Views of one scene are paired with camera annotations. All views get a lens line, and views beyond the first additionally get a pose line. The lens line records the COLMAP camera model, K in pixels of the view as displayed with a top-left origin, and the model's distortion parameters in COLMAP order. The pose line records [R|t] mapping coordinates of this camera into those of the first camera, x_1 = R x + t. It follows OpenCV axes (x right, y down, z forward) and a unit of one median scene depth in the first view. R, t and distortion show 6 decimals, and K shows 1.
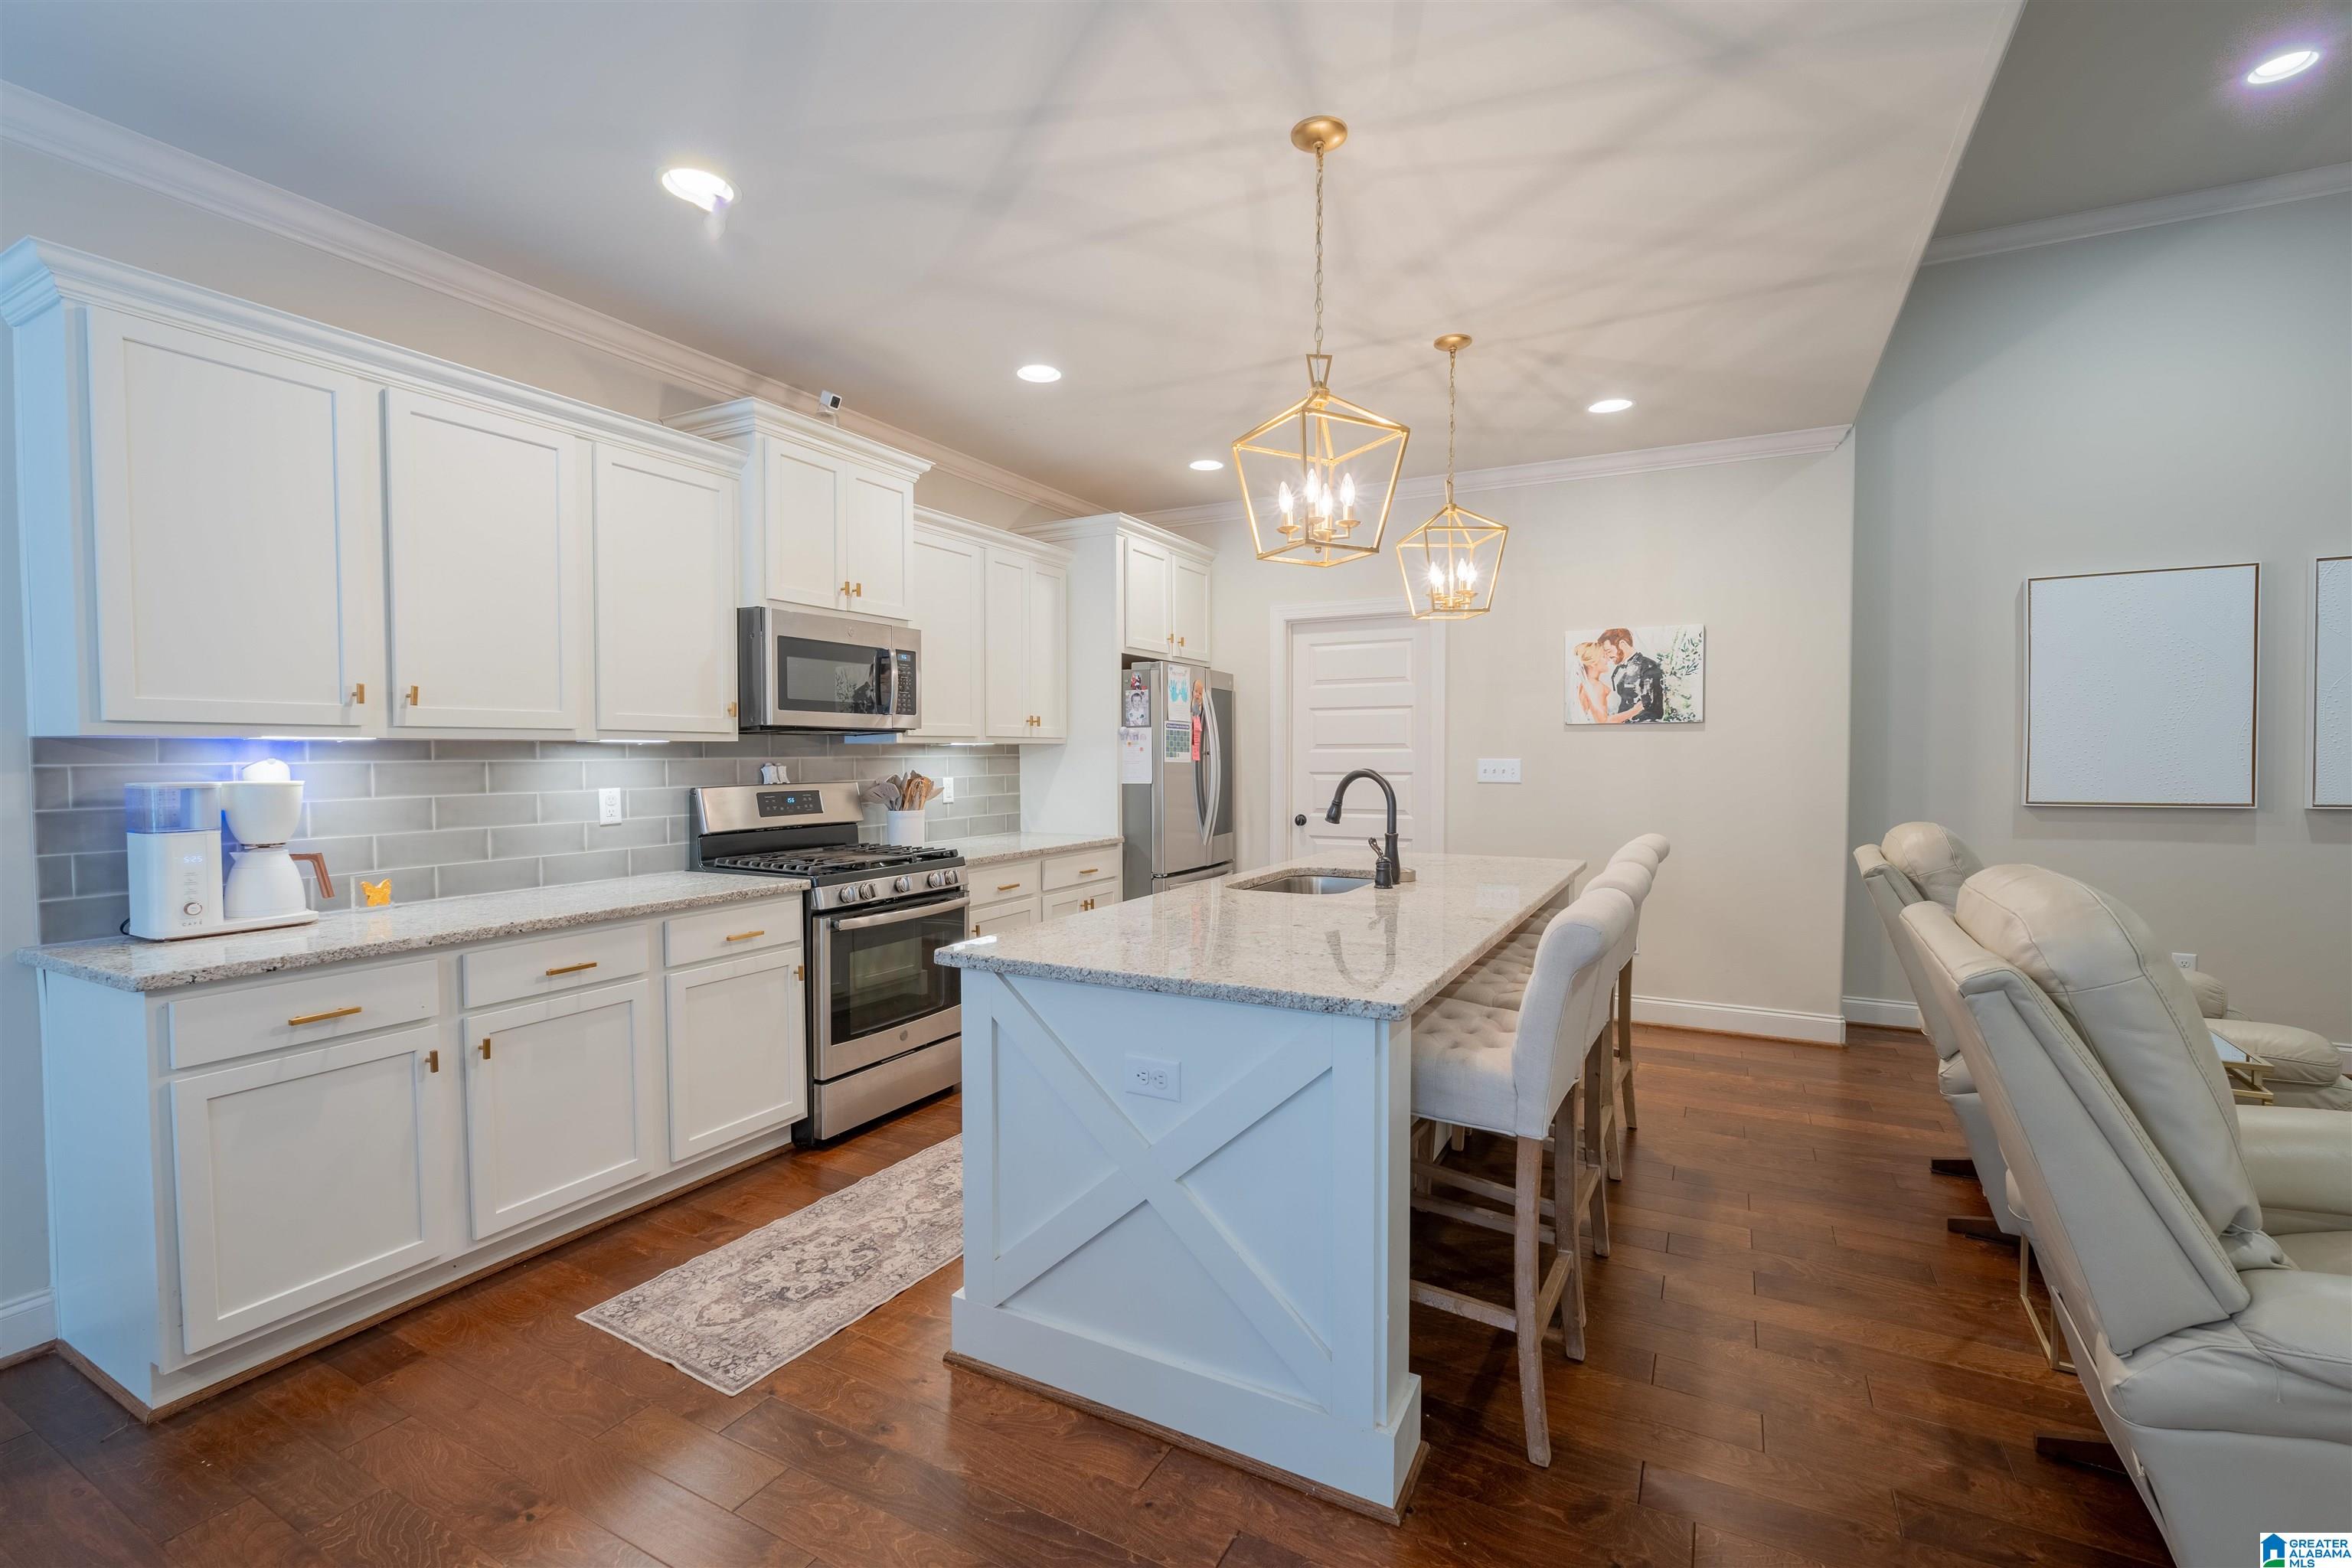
lens RADIAL K [[1018.1, 0, 1168.3], [0, 1018.1, 784.0], [0, 0, 1]] dist [-0.008961, 0.000172]
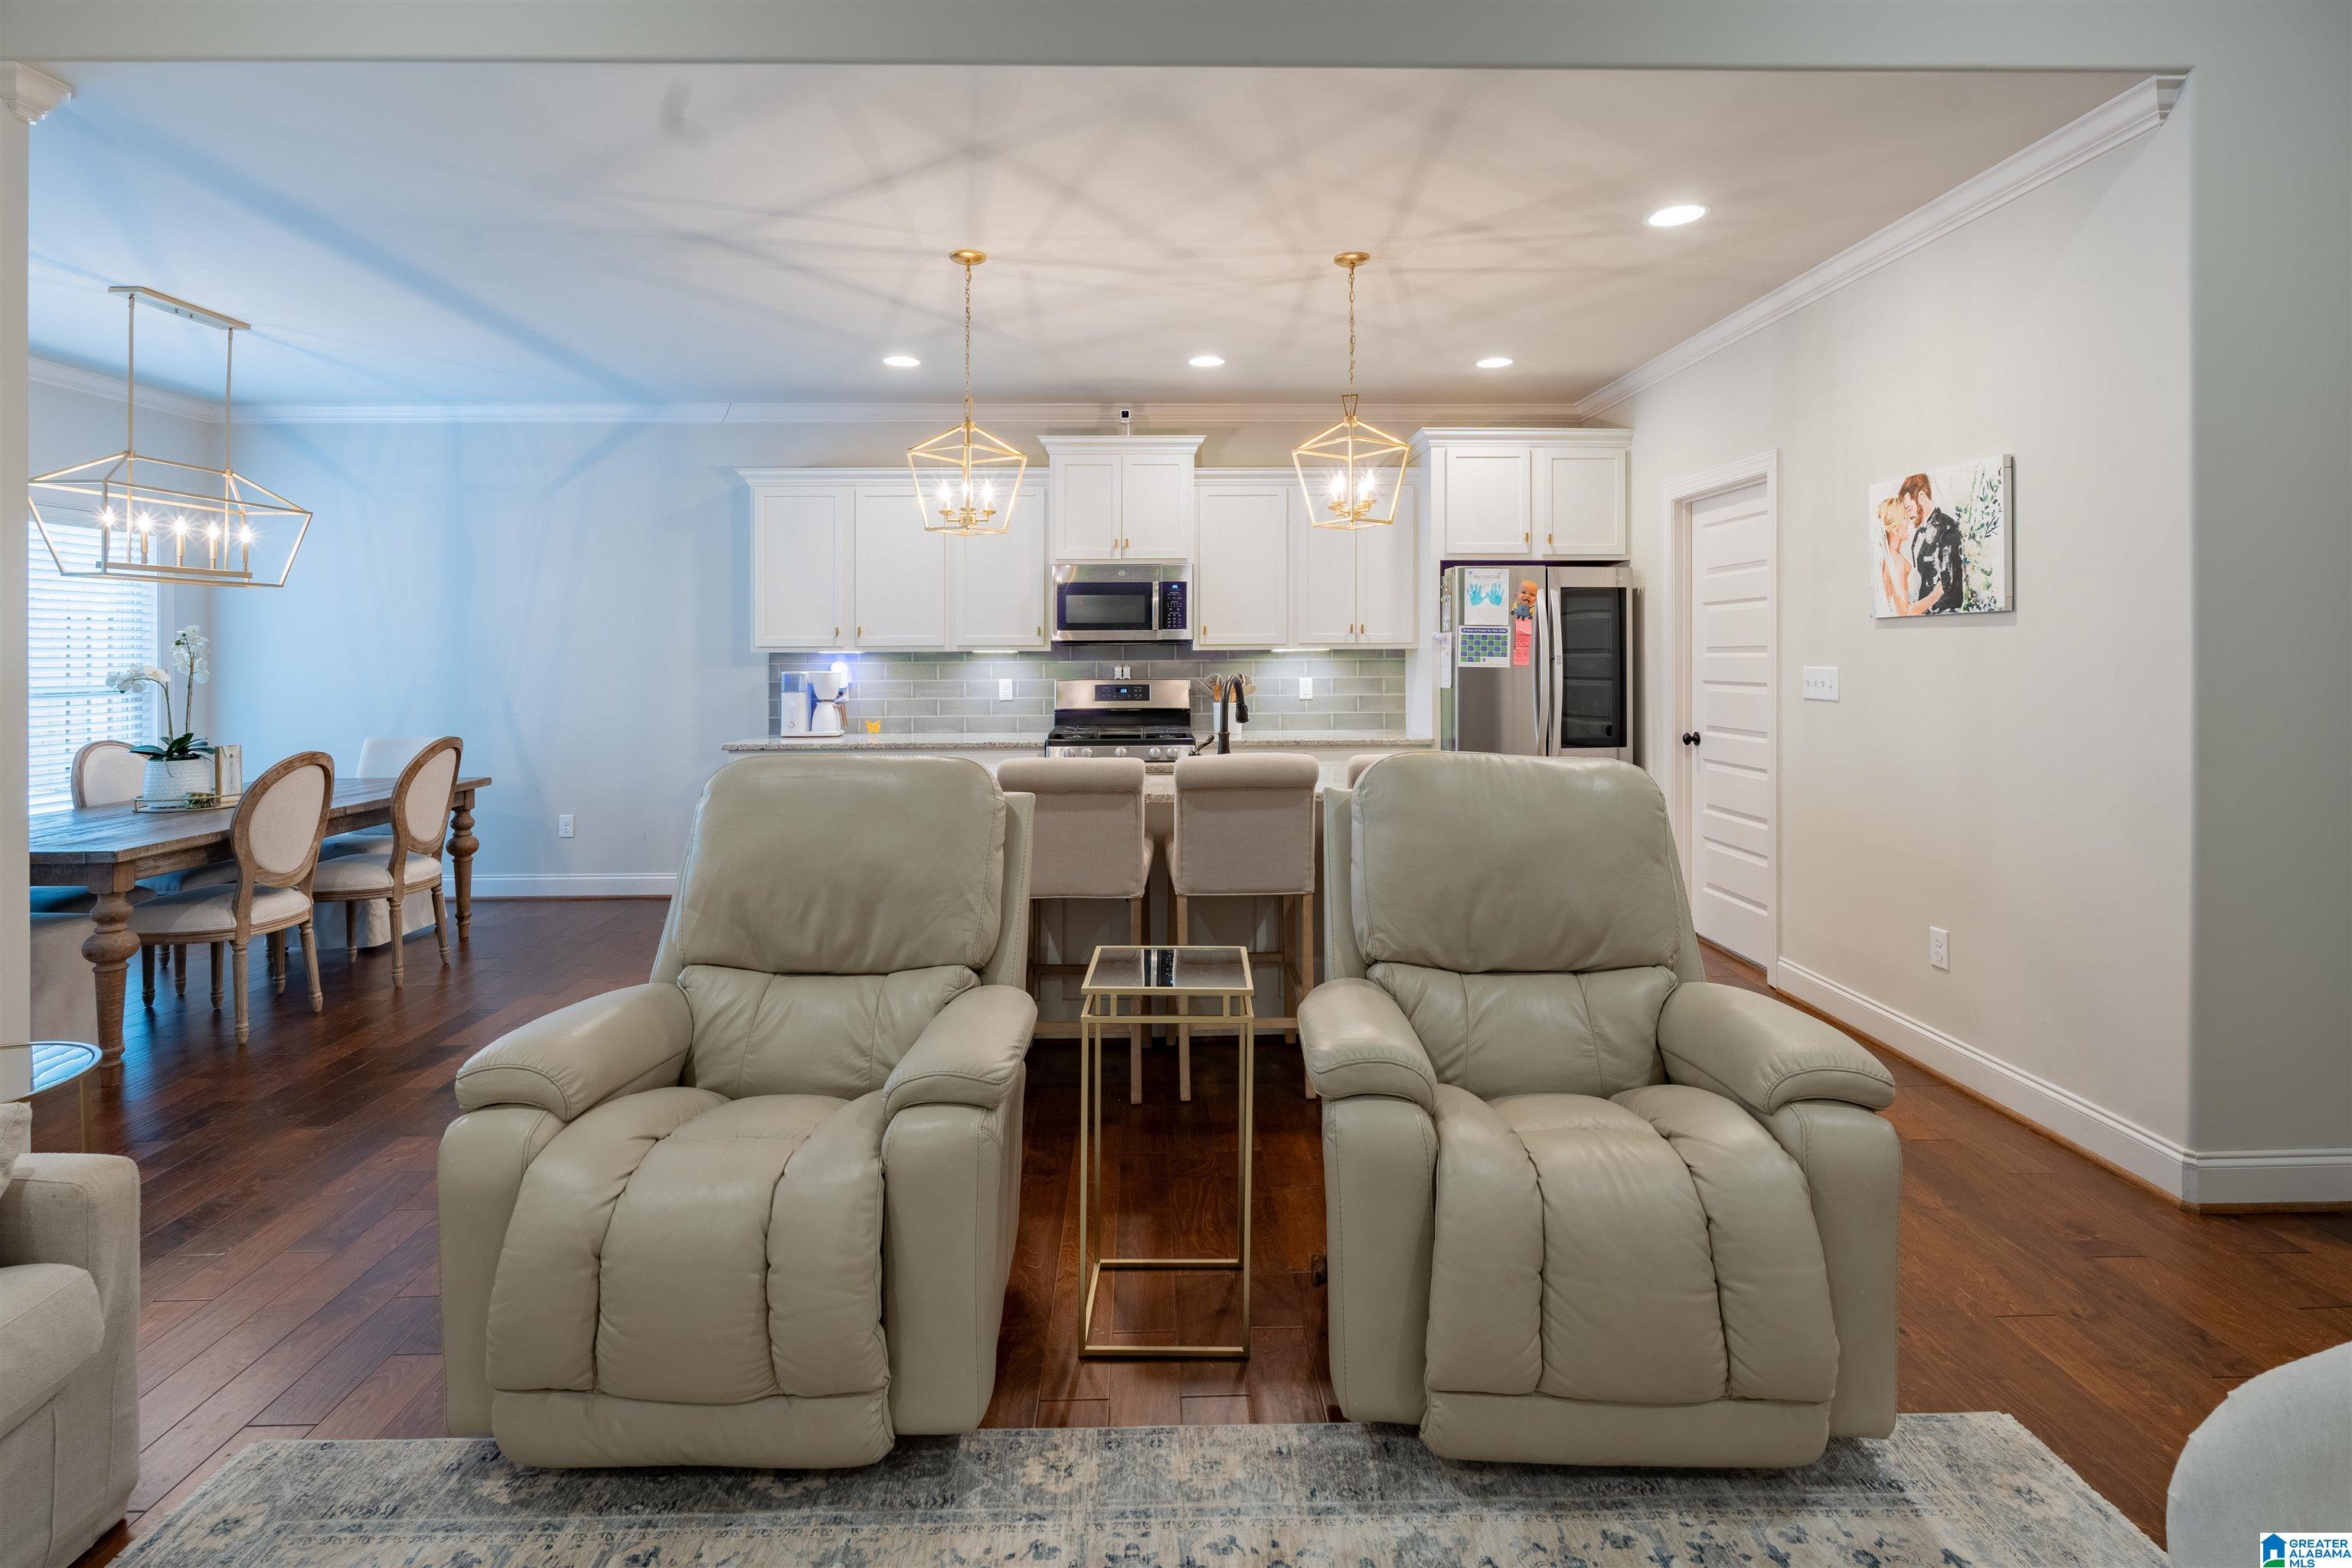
lens RADIAL K [[1131.7, 0, 1172.5], [0, 1131.7, 651.1], [0, 0, 1]] dist [-0.002682, 0.000003]
pose [[0.502763, -0.001796, -0.864422, 0.866235], [-0.022215, 0.999641, -0.014998, -0.014642], [0.864139, 0.026743, 0.502543, 0.209457]]
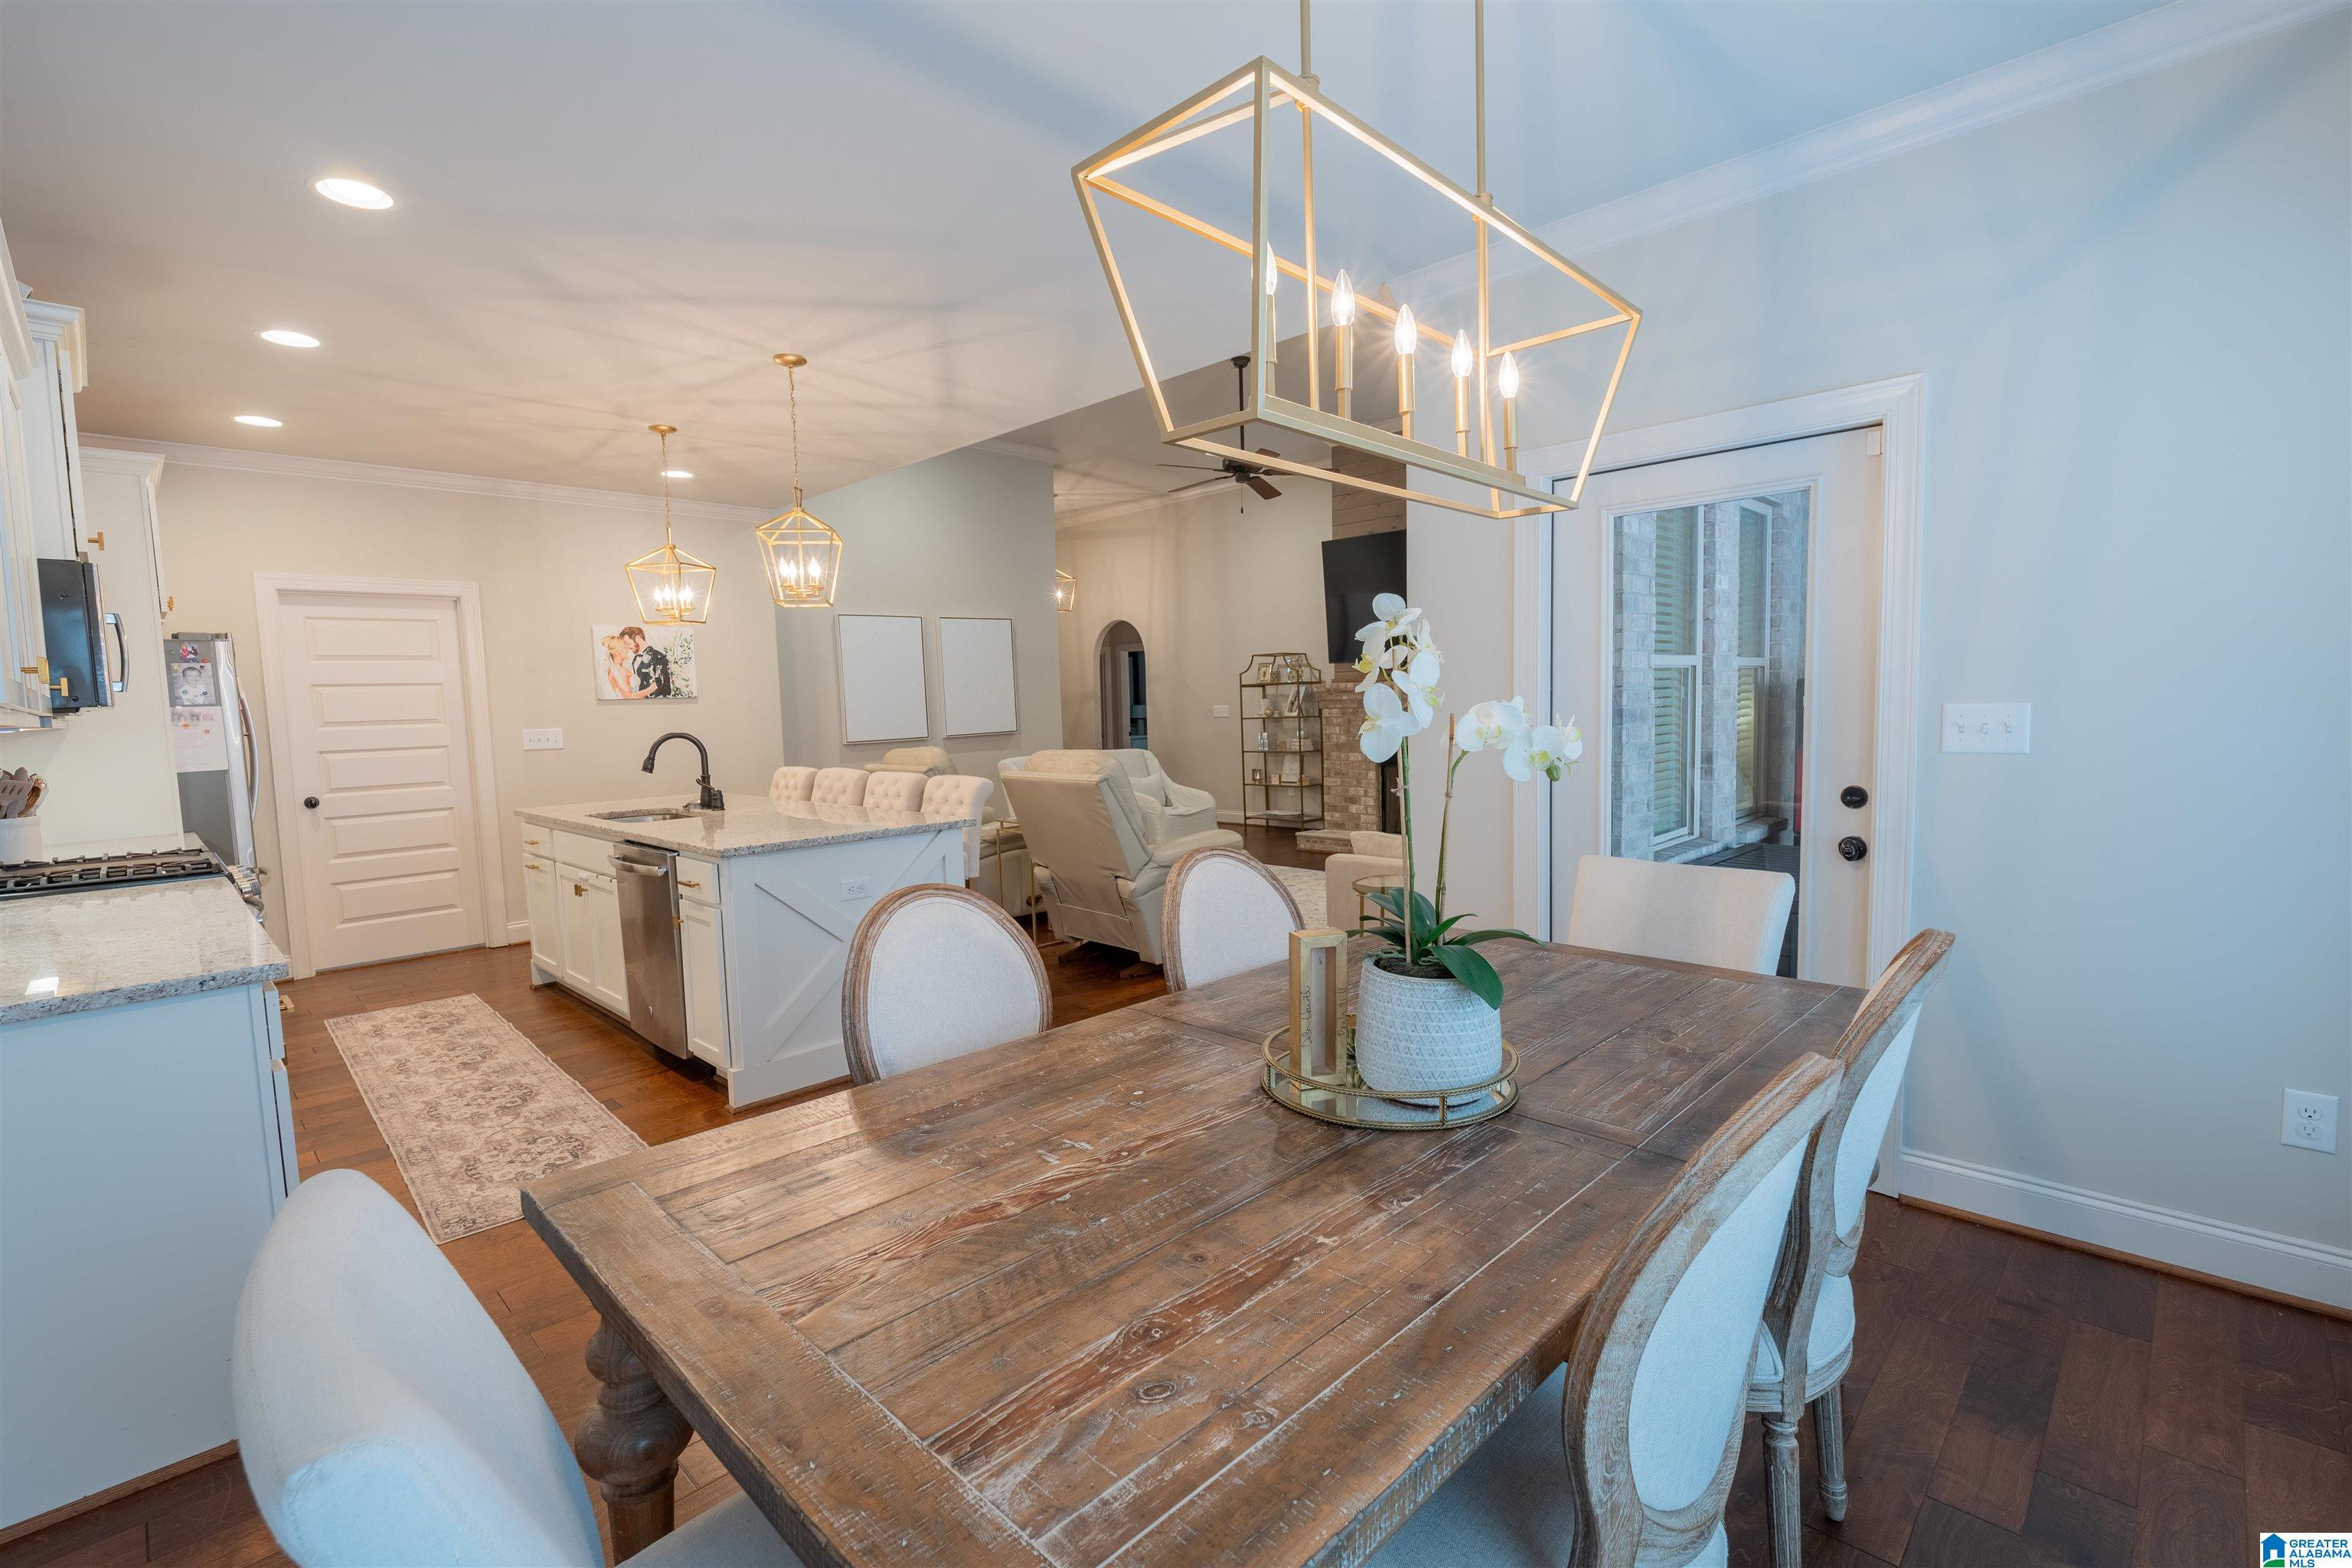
lens RADIAL K [[1071.7, 0, 1176.2], [0, 1071.7, 788.4], [0, 0, 1]] dist [-0.003425, -0.000132]
pose [[0.273554, -0.085718, 0.958030, -0.737782], [0.060312, 0.995590, 0.071858, -0.001201], [-0.959964, 0.038123, 0.277517, -0.056819]]
